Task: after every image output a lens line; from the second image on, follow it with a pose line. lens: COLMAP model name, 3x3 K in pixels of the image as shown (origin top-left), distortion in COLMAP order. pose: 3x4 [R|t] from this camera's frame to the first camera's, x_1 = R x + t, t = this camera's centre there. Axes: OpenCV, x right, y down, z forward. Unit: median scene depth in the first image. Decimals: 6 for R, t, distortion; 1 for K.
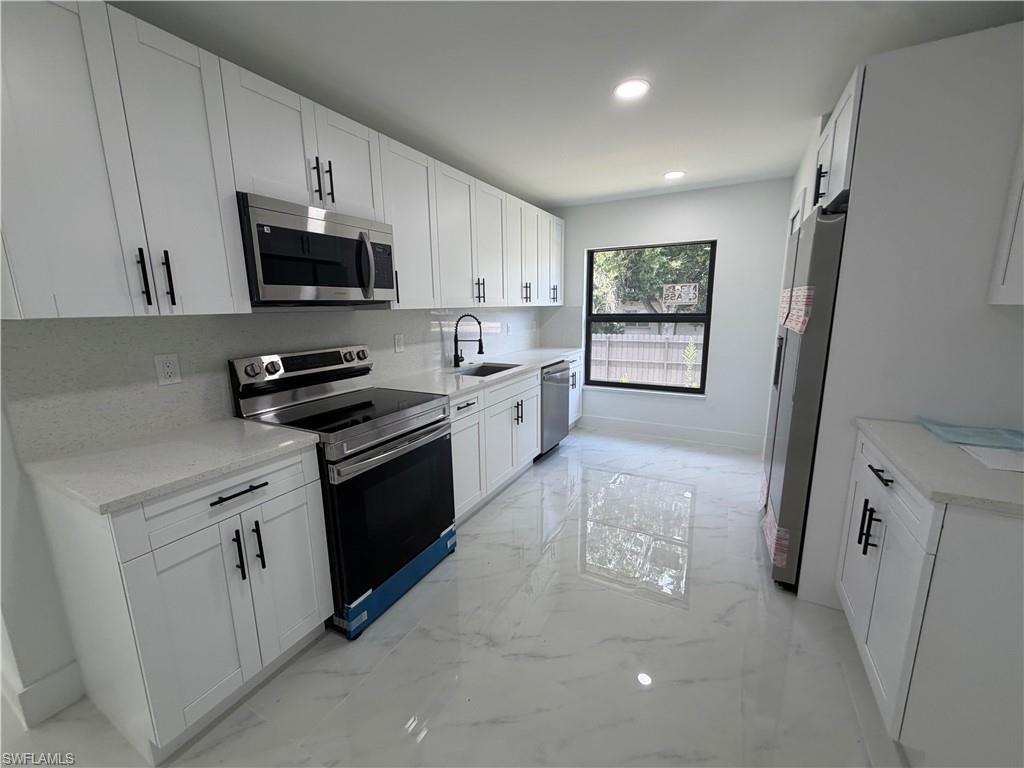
lens RADIAL K [[405.7, 0, 510.4], [0, 405.7, 380.8], [0, 0, 1]] dist [-0.000050, 0.000036]
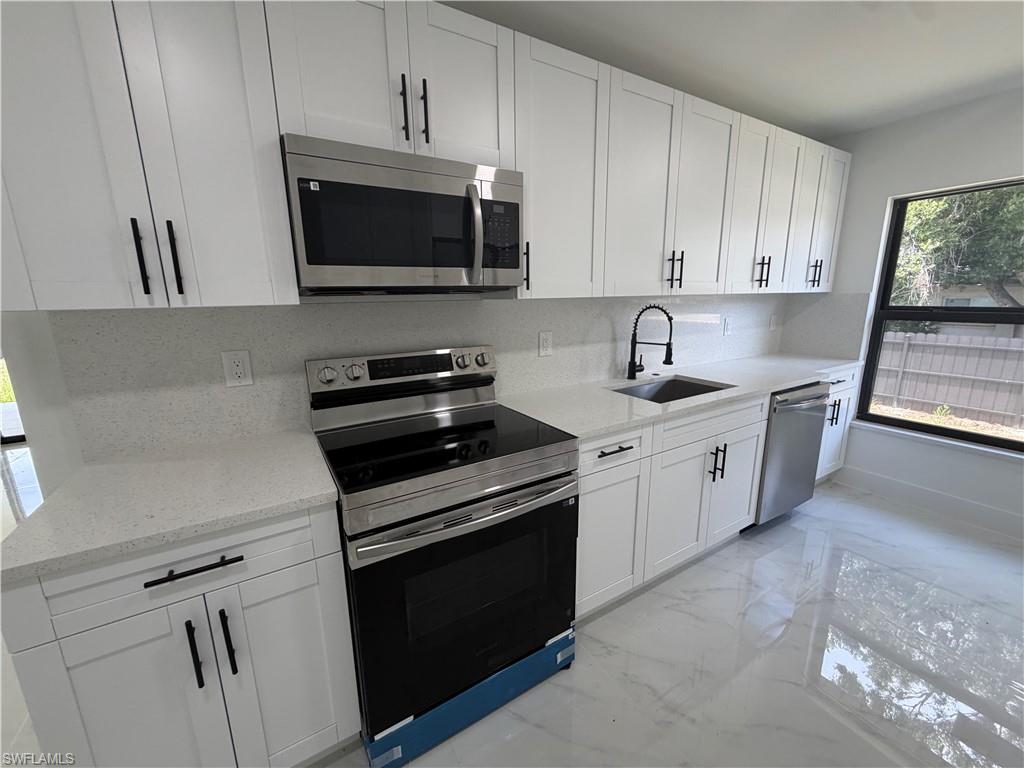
lens RADIAL K [[405.7, 0, 510.4], [0, 405.7, 380.8], [0, 0, 1]] dist [-0.000050, 0.000036]
pose [[0.861150, 0.109421, -0.496435, 0.044224], [-0.092361, 0.993984, 0.058871, -0.059135], [0.499891, -0.004846, 0.866075, 0.303018]]
